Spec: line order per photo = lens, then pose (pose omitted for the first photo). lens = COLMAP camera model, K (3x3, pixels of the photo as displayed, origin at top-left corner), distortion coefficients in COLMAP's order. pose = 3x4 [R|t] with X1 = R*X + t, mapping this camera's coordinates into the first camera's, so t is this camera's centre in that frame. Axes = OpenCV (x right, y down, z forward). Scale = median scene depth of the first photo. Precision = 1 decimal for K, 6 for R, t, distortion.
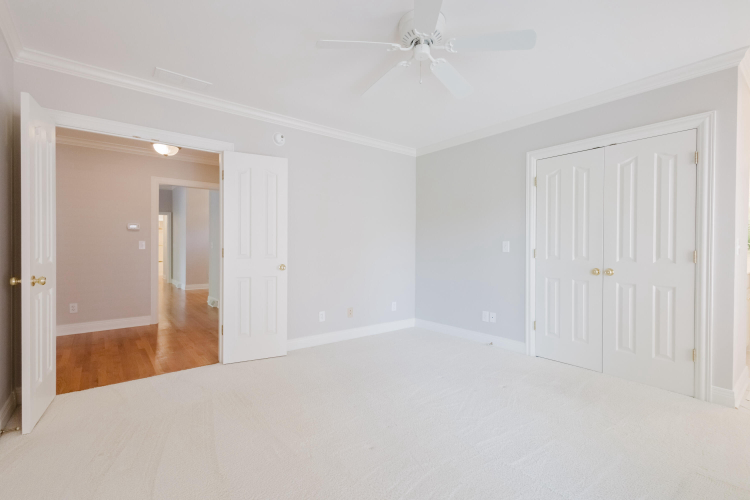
lens RADIAL K [[346.1, 0, 375.4], [0, 346.1, 249.1], [0, 0, 1]] dist [0.015165, -0.002808]
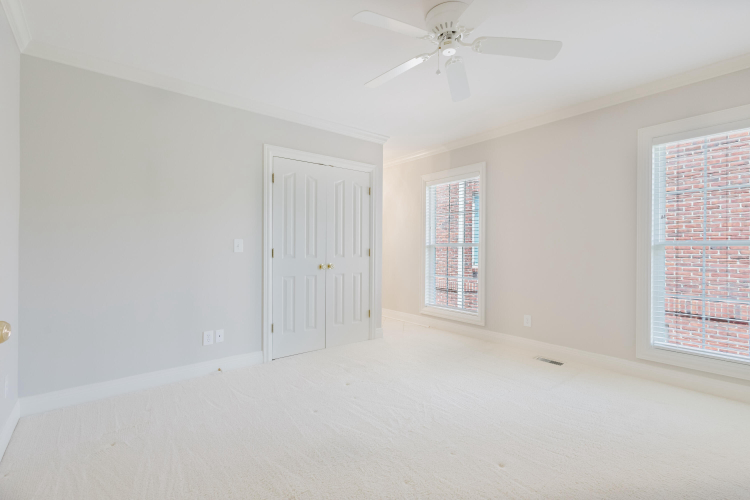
lens RADIAL K [[346.1, 0, 376.2], [0, 346.1, 248.5], [0, 0, 1]] dist [0.015165, -0.002808]
pose [[-0.004863, -0.008773, 0.999950, -0.499428], [-0.001795, 0.999960, 0.008764, -0.007976], [-0.999987, -0.001752, -0.004879, 0.713673]]
